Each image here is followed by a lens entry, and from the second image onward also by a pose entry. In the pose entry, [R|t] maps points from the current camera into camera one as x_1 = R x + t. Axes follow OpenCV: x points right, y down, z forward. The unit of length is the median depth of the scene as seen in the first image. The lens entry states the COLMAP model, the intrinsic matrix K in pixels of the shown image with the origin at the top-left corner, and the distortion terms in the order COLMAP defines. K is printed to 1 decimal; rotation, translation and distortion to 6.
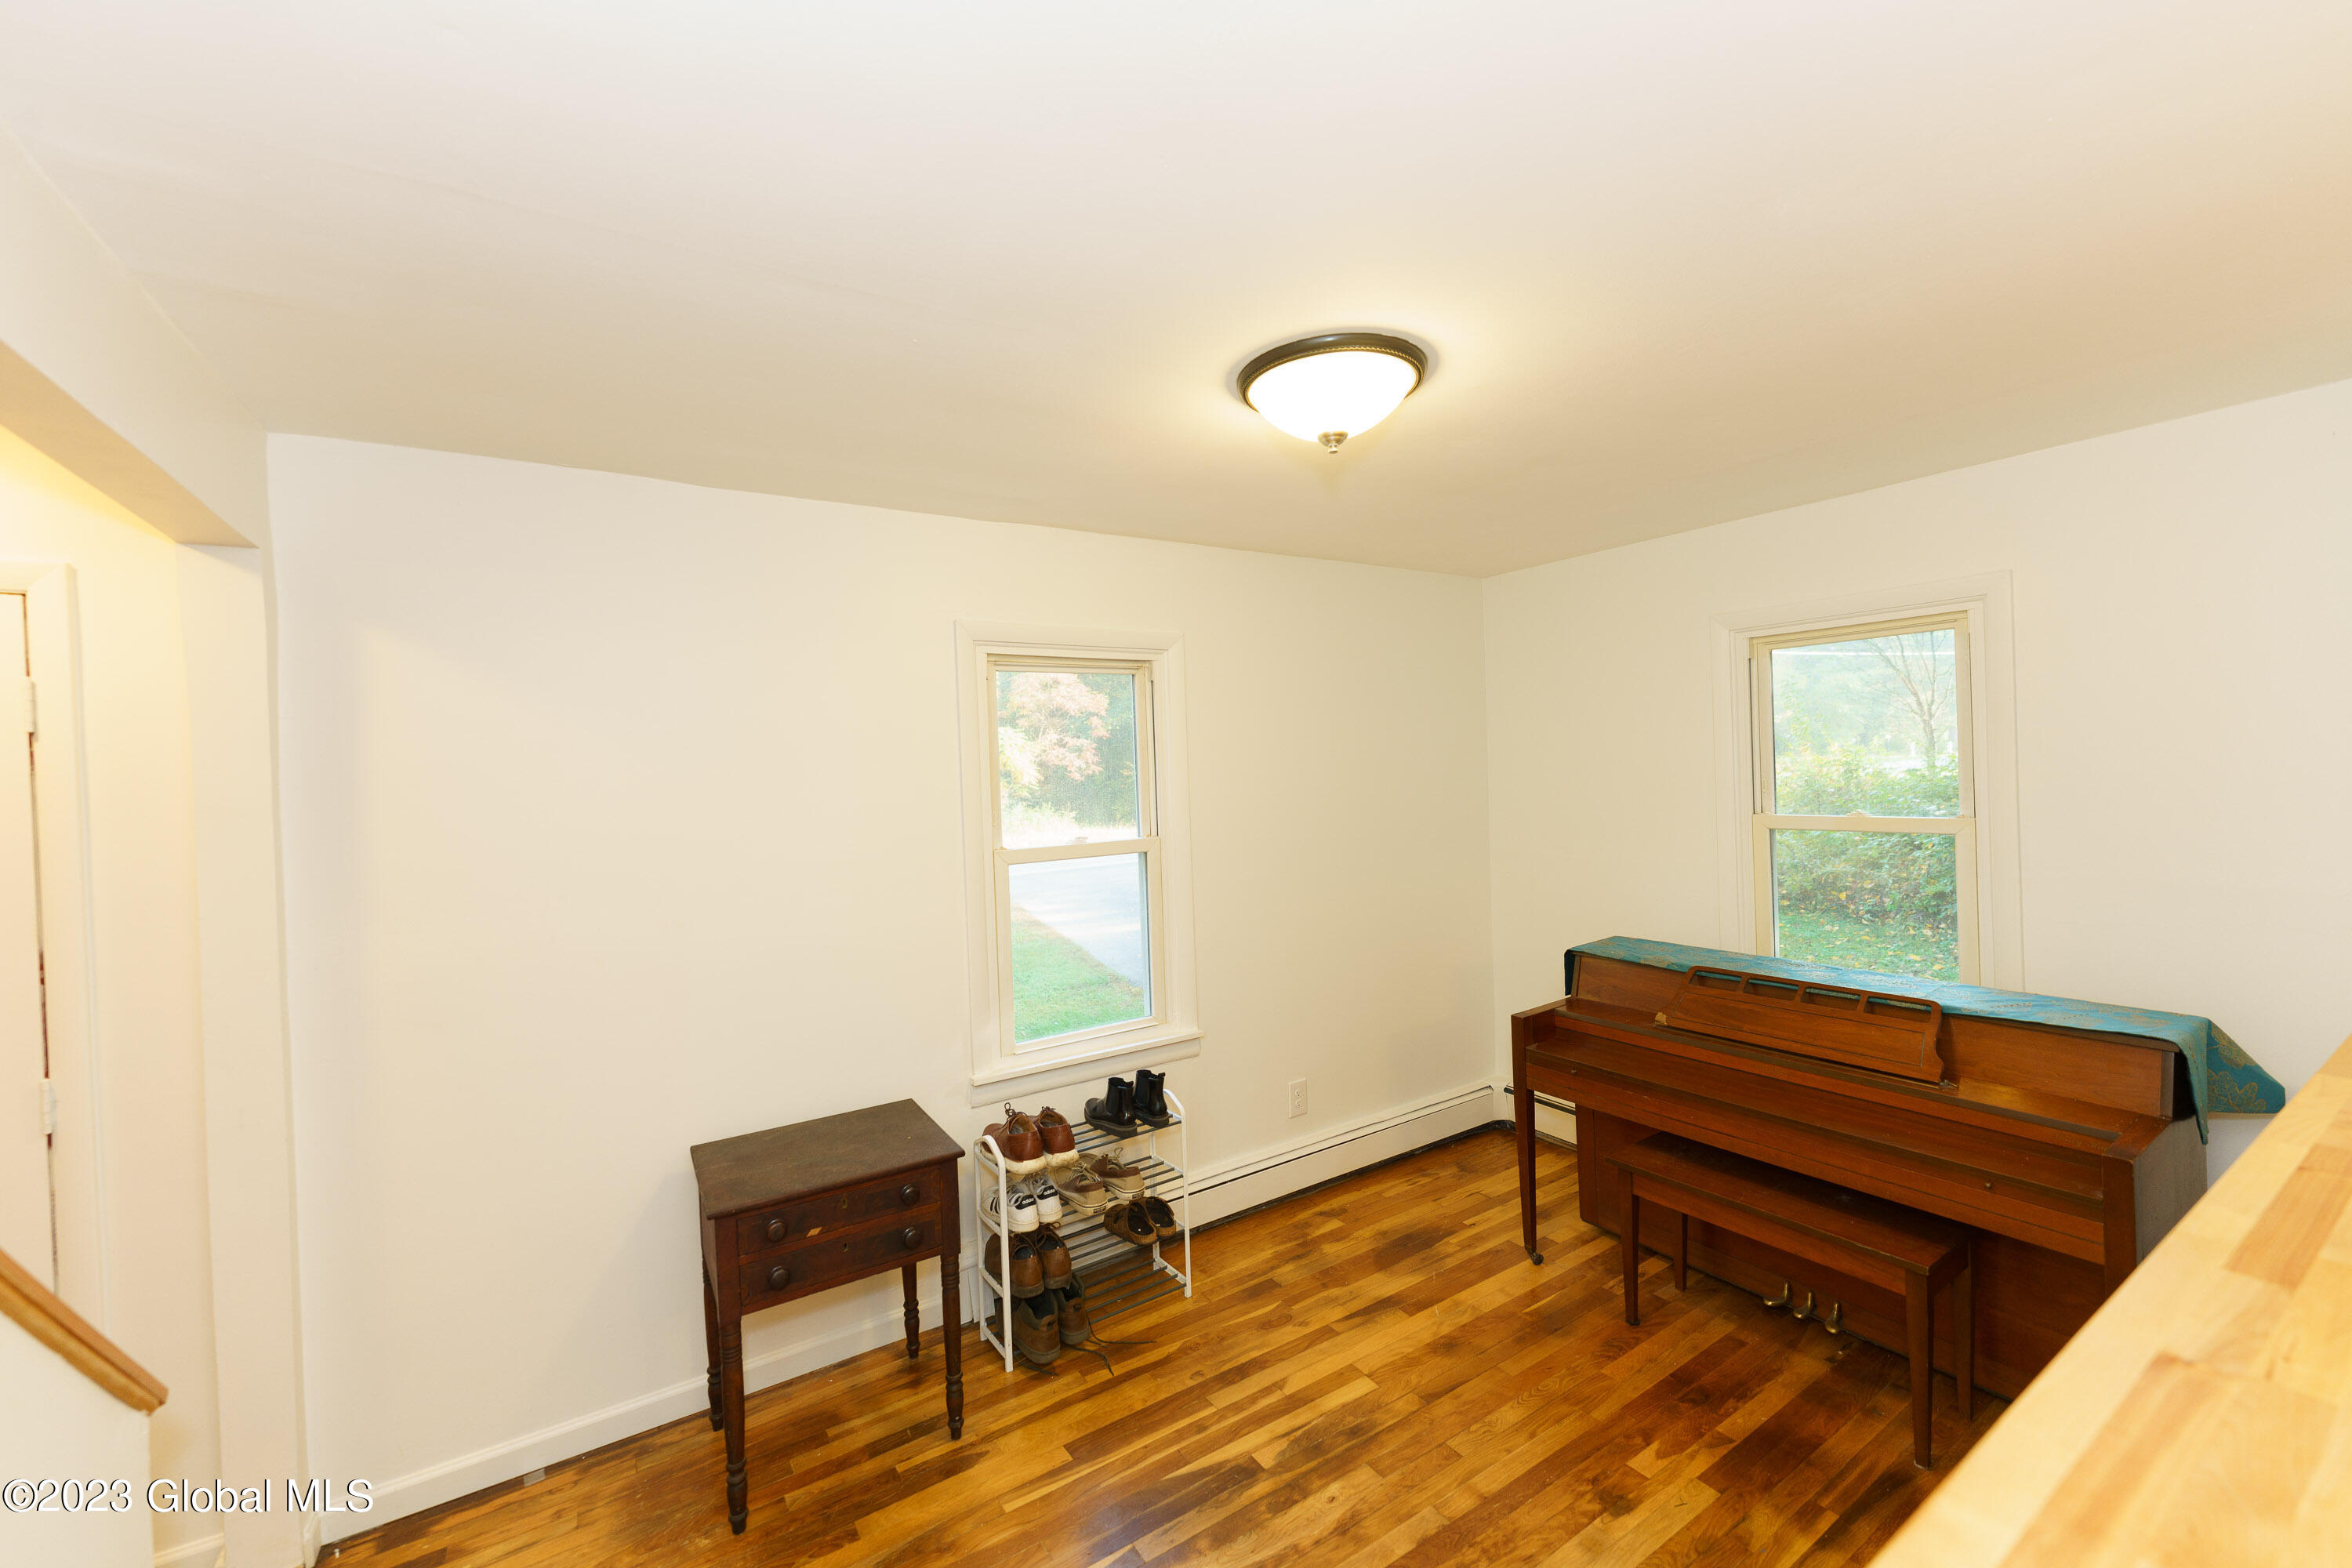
lens RADIAL K [[943.6, 0, 1181.4], [0, 943.6, 768.2], [0, 0, 1]] dist [0.000462, 0.000025]
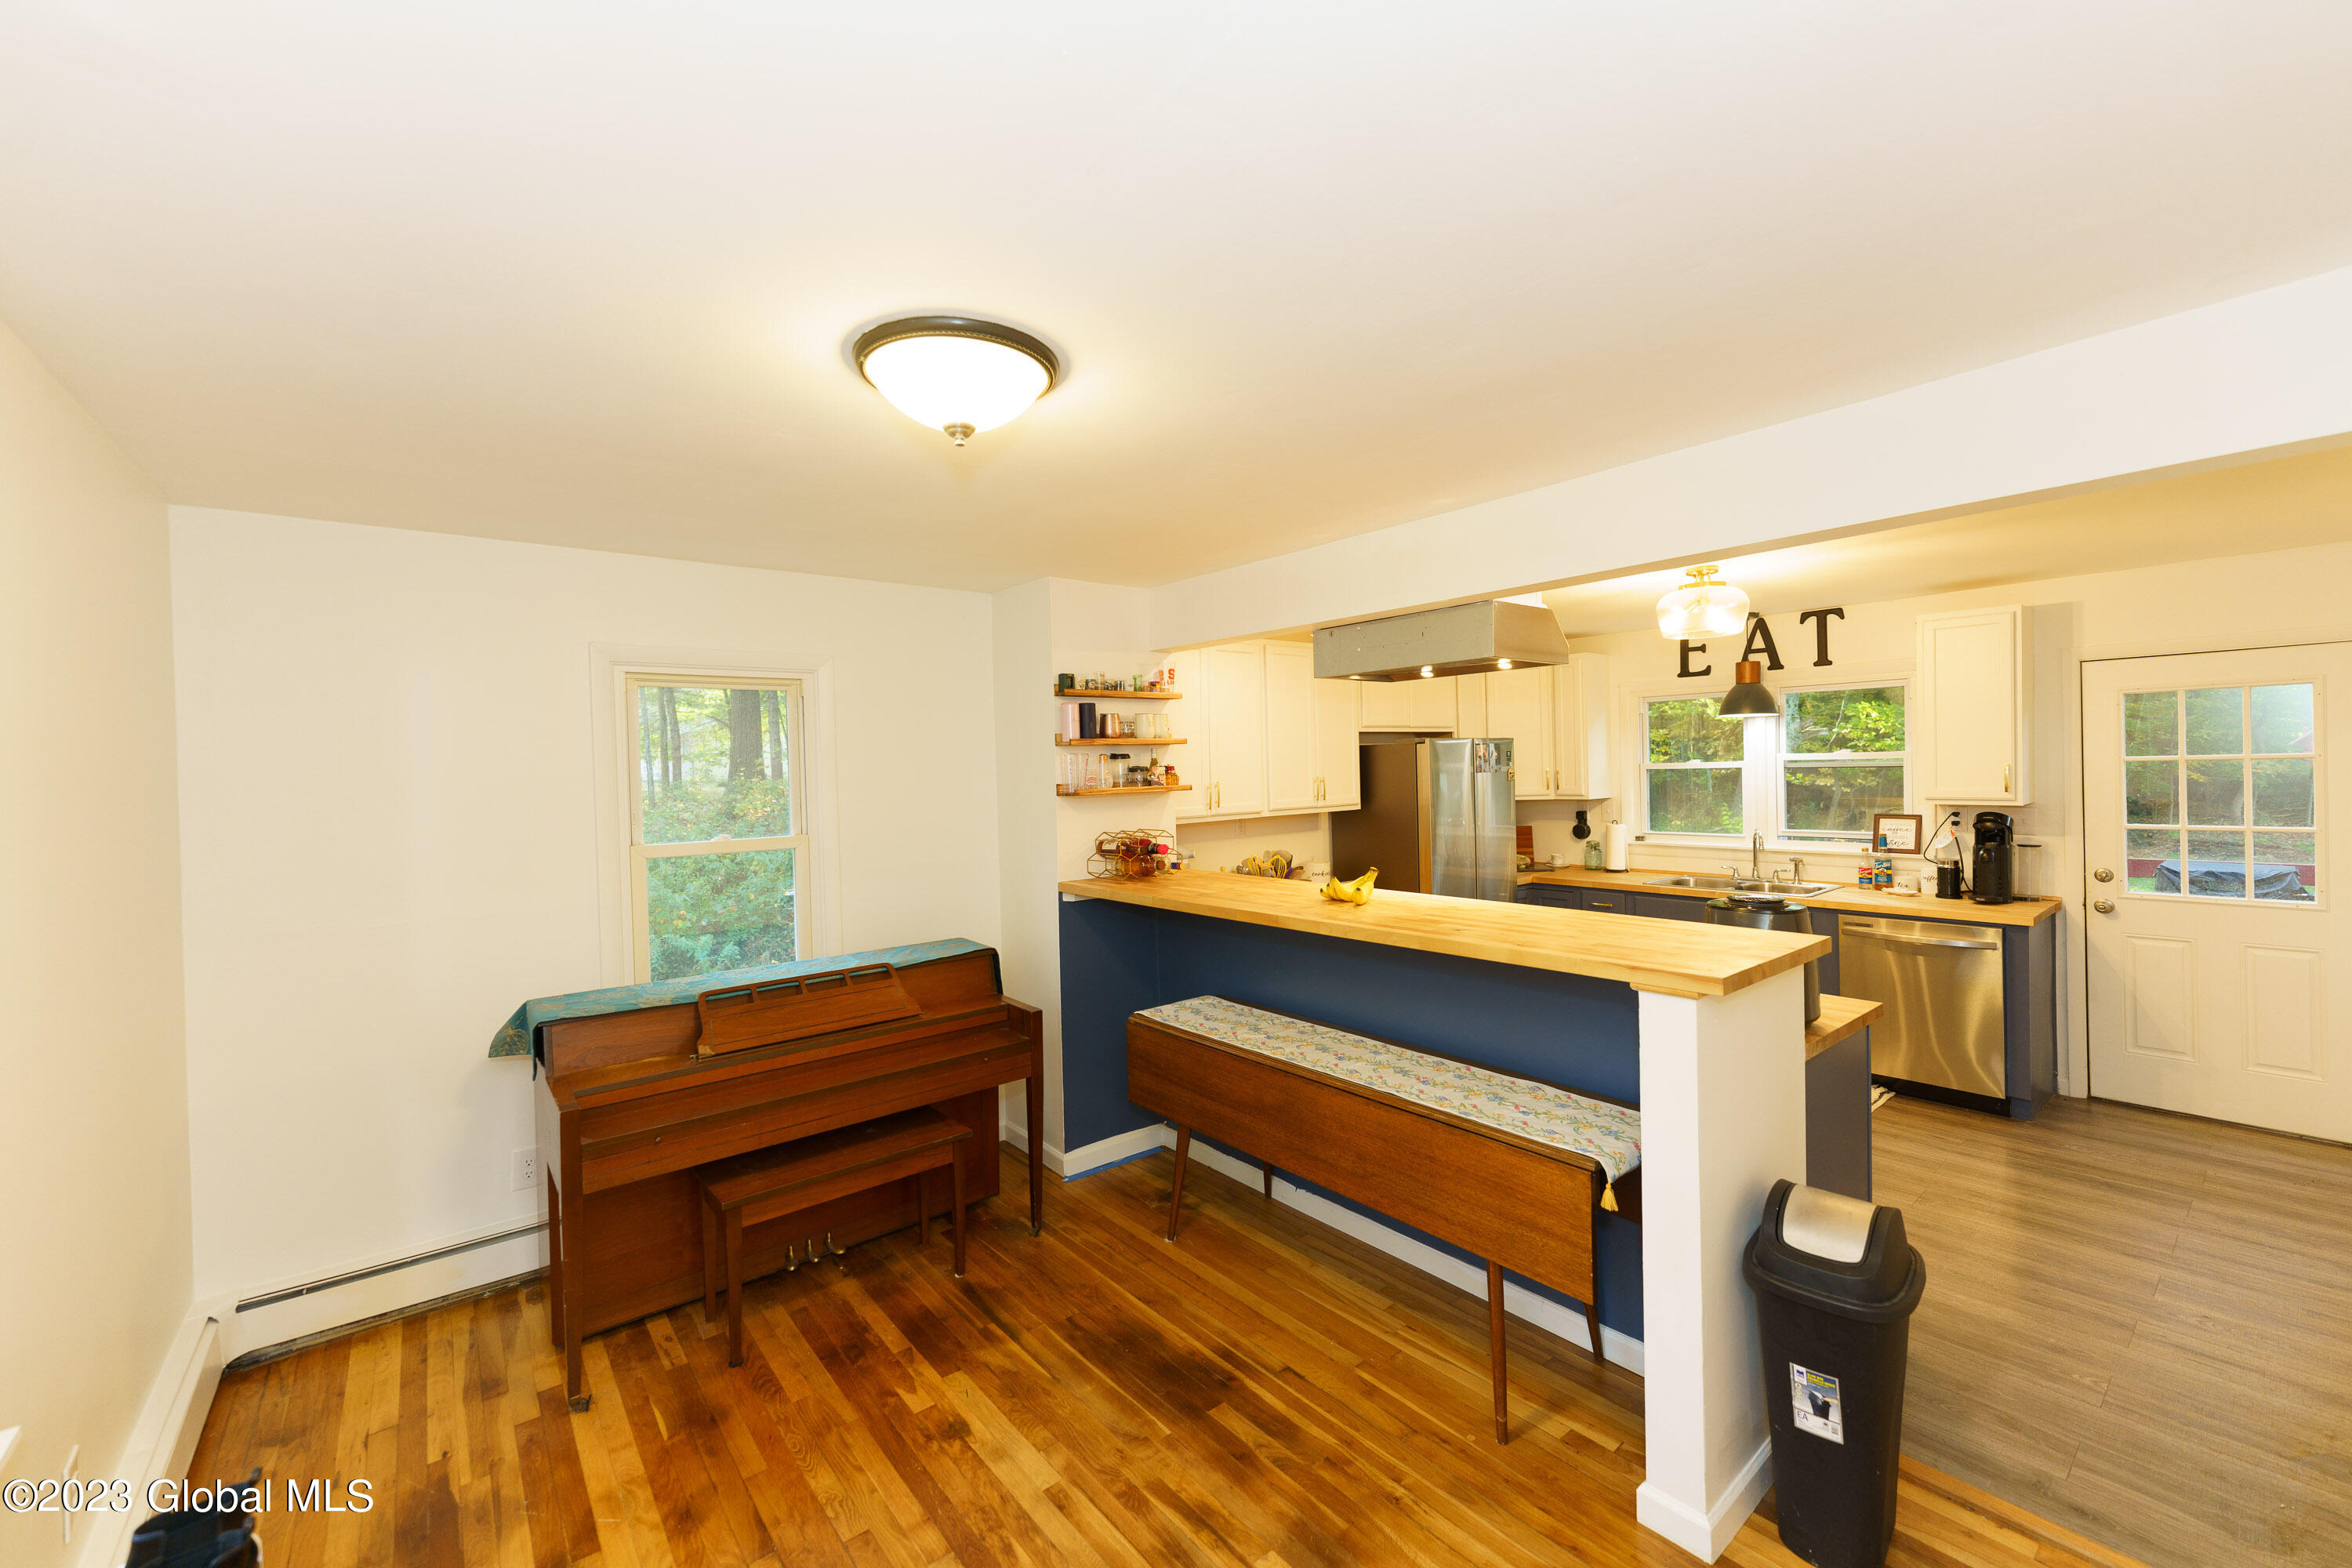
lens RADIAL K [[943.6, 0, 1186.3], [0, 943.6, 785.5], [0, 0, 1]] dist [0.000462, 0.000025]
pose [[-0.102712, 0.009087, 0.994670, -0.624715], [0.028600, 0.999572, -0.006178, 0.016069], [-0.994300, 0.027813, -0.102928, 0.726785]]
